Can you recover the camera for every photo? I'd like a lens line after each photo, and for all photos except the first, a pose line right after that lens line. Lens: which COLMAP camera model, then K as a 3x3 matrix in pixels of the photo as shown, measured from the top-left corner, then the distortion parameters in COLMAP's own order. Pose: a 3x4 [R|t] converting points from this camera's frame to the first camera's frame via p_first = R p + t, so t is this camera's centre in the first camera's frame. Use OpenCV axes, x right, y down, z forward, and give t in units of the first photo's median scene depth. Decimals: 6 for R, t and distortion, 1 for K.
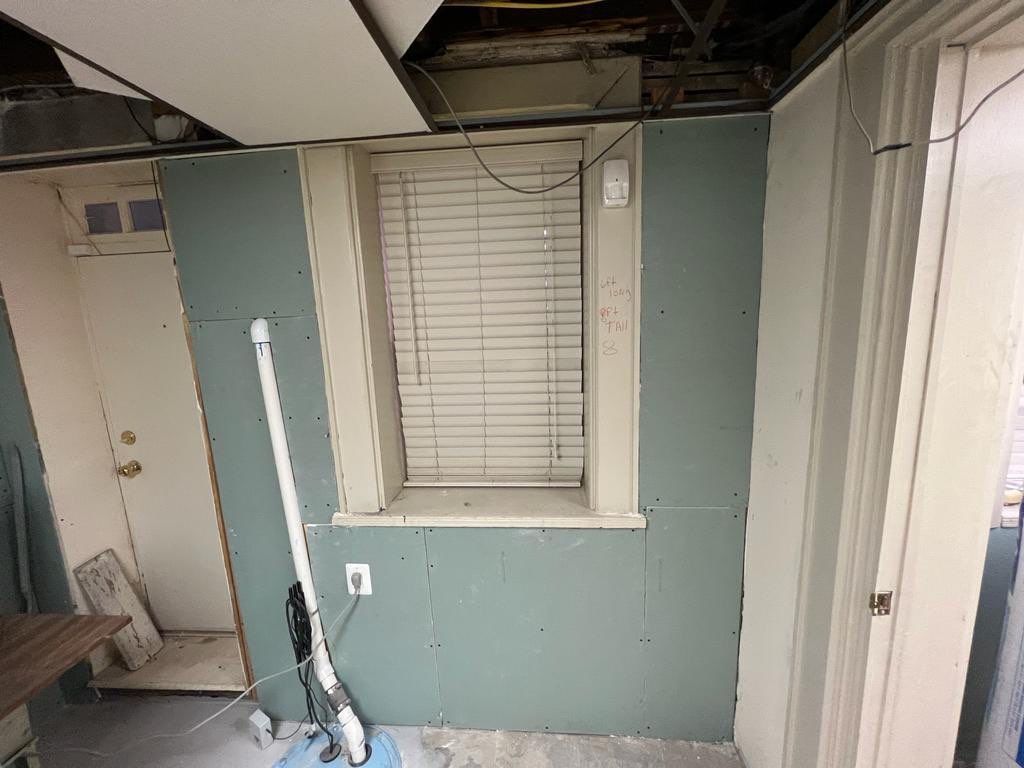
lens RADIAL K [[411.6, 0, 515.6], [0, 411.6, 383.4], [0, 0, 1]] dist [-0.000996, -0.000493]
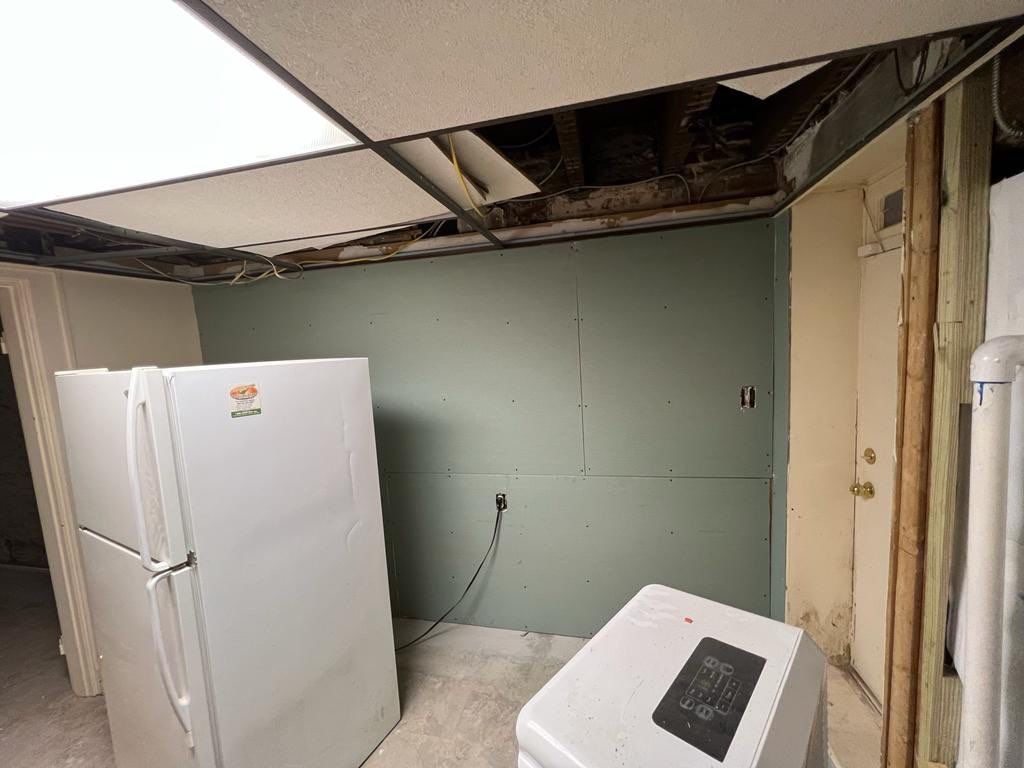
lens RADIAL K [[411.6, 0, 515.6], [0, 411.6, 383.4], [0, 0, 1]] dist [-0.000996, -0.000493]
pose [[-0.151238, 0.155432, -0.976201, 0.028432], [-0.092380, 0.981016, 0.170511, -0.132669], [0.984171, 0.115969, -0.134009, 0.439475]]
